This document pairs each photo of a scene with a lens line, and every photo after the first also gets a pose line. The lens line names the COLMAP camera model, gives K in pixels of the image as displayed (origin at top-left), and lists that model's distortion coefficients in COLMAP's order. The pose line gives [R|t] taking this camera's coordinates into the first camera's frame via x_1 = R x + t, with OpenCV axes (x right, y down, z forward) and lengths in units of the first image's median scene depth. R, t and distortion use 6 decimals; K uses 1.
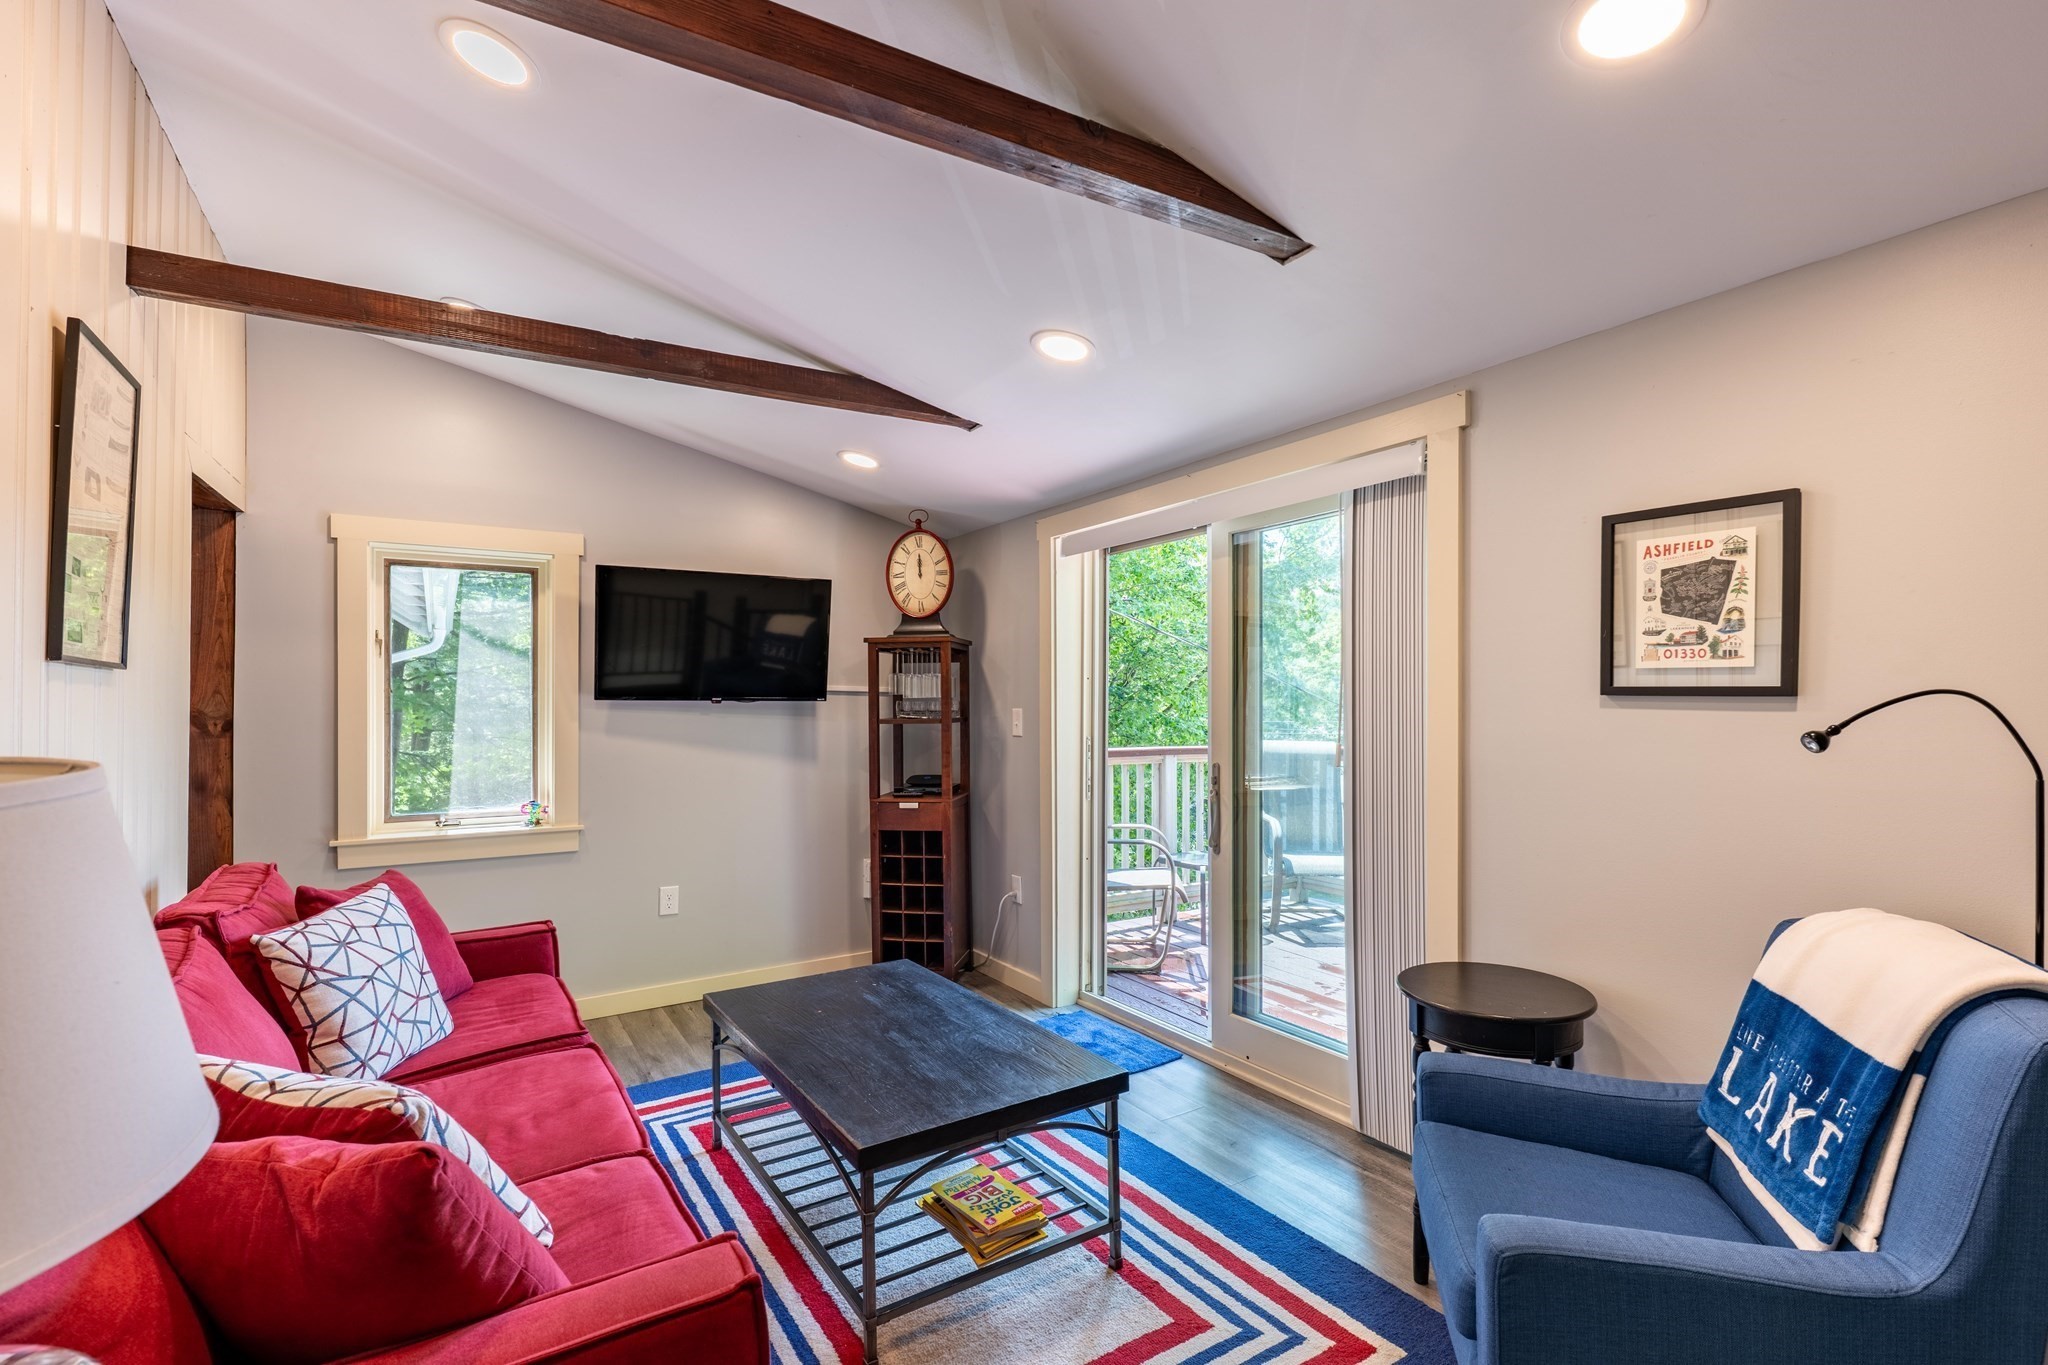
lens RADIAL K [[926.9, 0, 1029.6], [0, 926.9, 690.7], [0, 0, 1]] dist [-0.004798, -0.001351]
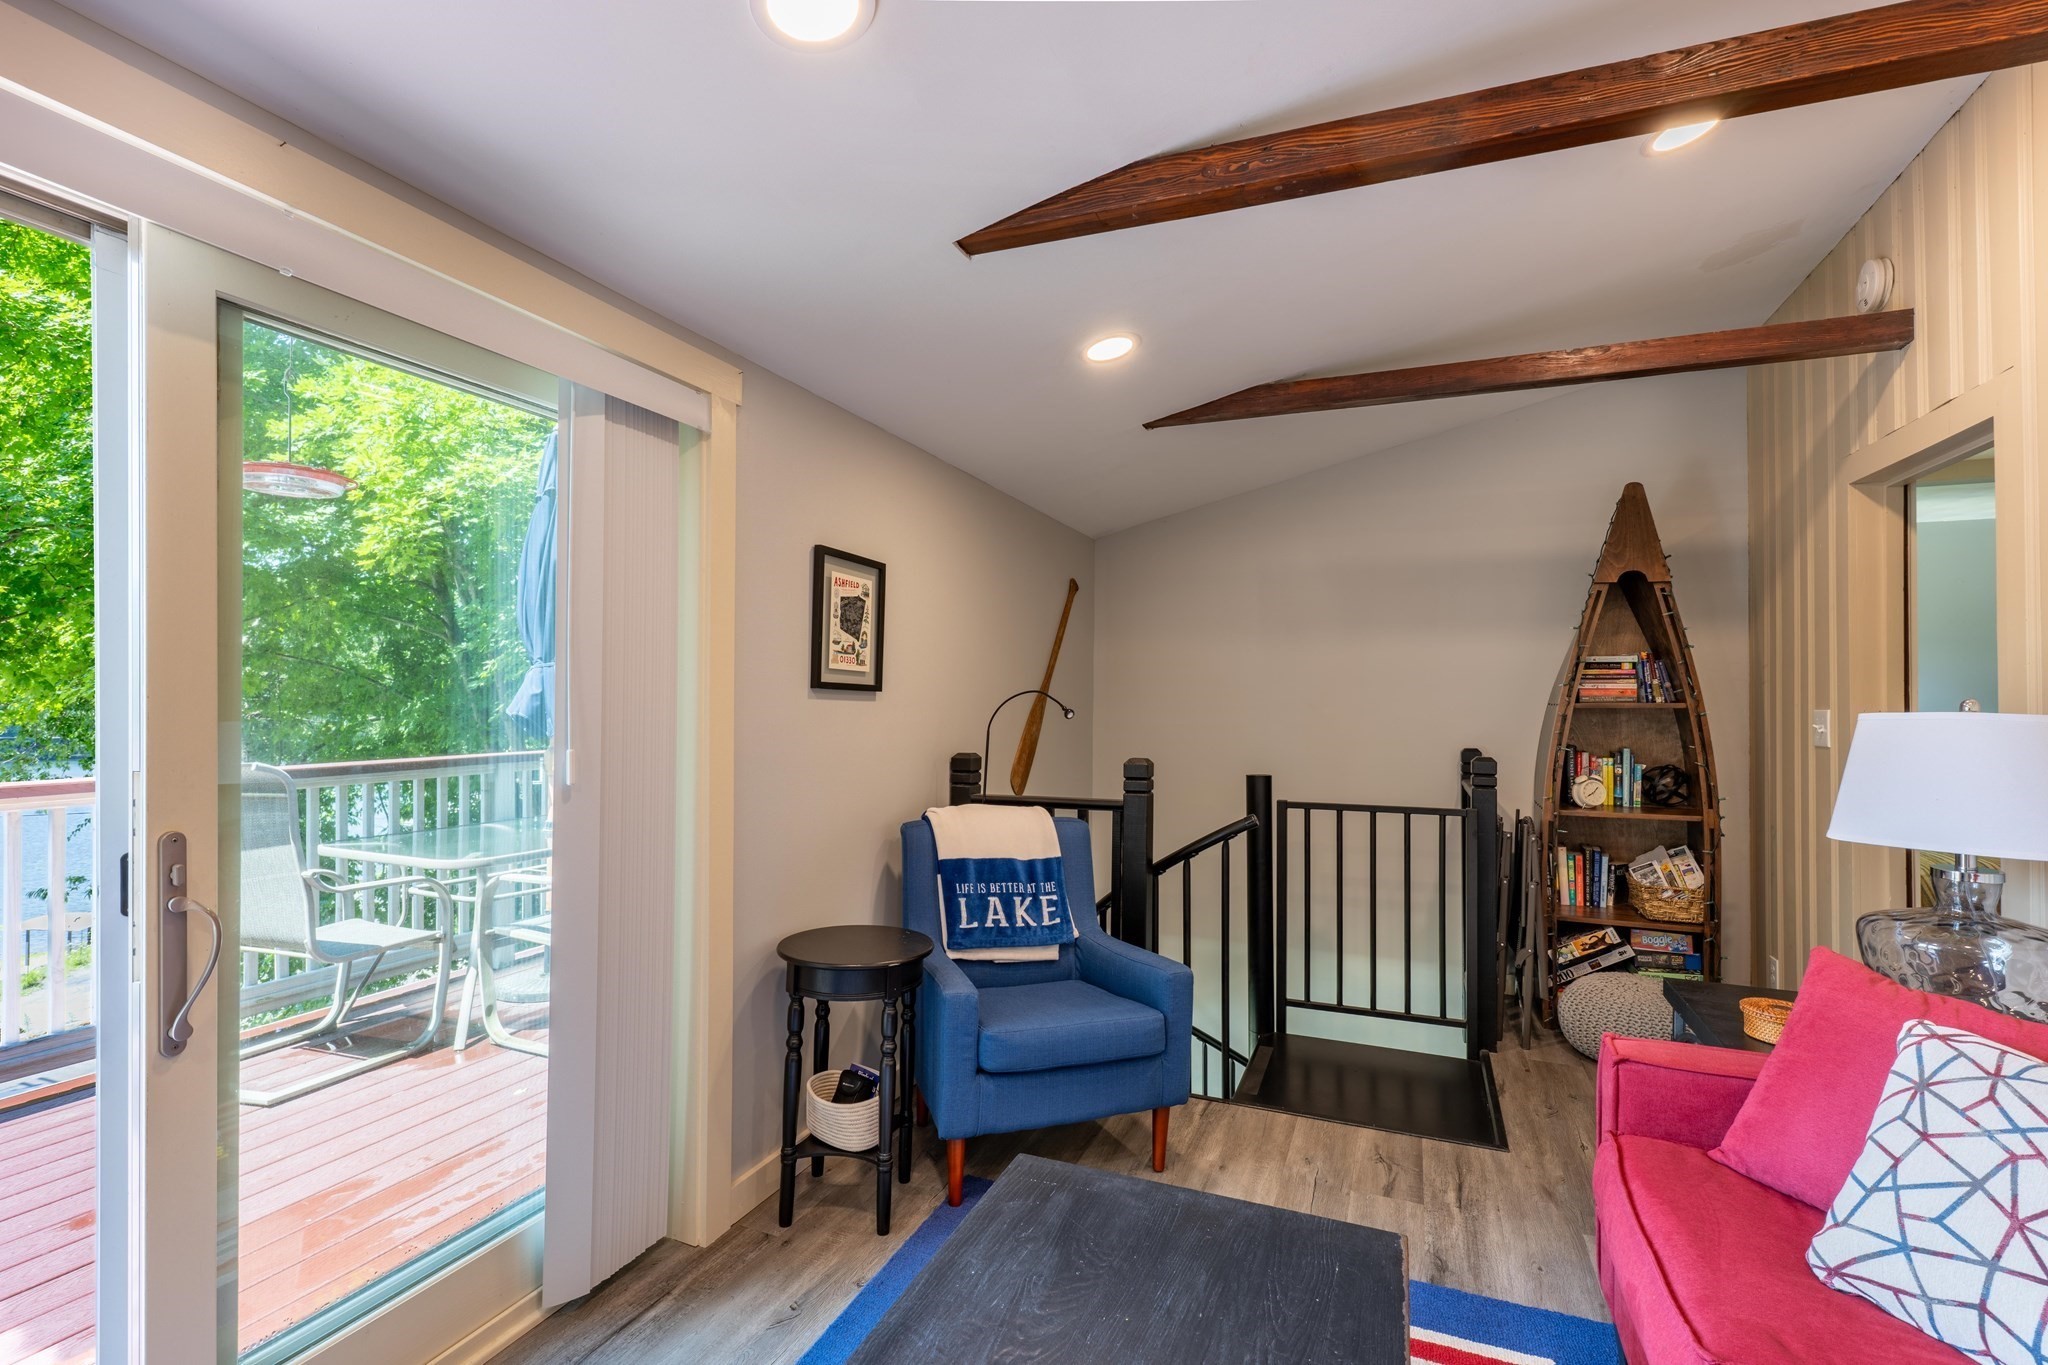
lens RADIAL K [[926.9, 0, 1026.0], [0, 926.9, 688.2], [0, 0, 1]] dist [-0.004798, -0.001351]
pose [[-0.558926, 0.015784, 0.829067, -0.345442], [-0.007311, 0.999686, -0.023961, 0.019650], [-0.829185, -0.019454, -0.558635, 0.891178]]
